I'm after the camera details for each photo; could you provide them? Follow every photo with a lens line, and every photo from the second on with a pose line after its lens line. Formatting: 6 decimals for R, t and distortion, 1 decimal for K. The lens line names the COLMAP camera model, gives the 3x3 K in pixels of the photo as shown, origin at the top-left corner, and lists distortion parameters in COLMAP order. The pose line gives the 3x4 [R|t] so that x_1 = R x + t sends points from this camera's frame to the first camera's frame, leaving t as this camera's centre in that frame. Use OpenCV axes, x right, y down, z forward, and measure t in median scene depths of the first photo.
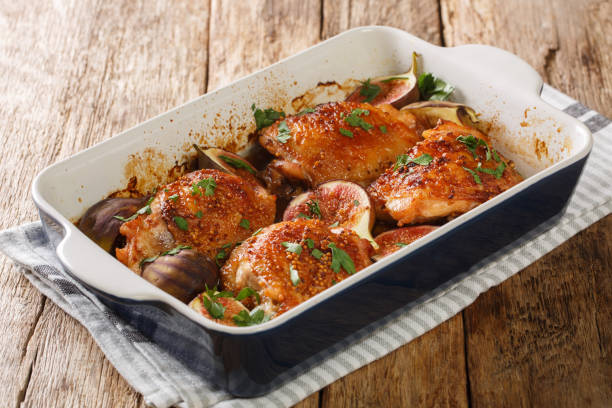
lens RADIAL K [[1837.6, 0, 306.0], [0, 1837.6, 204.0], [0, 0, 1]] dist [0.013250, -0.354670]
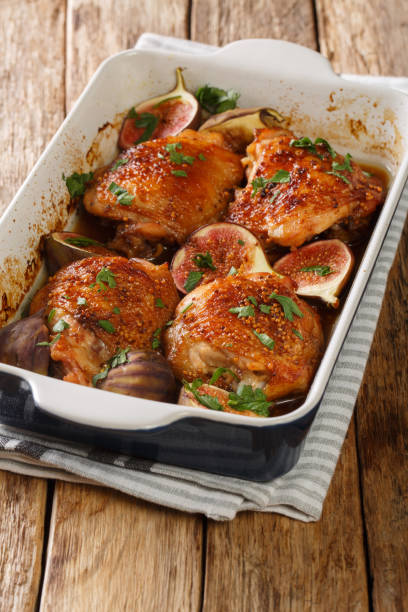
lens RADIAL K [[1837.6, 0, 204.0], [0, 1837.6, 306.0], [0, 0, 1]] dist [0.013250, -0.354670]
pose [[0.862227, -0.335587, 0.379401, -0.356873], [0.287738, 0.940951, 0.178374, -0.143148], [-0.416858, -0.044631, 0.907875, 0.142369]]
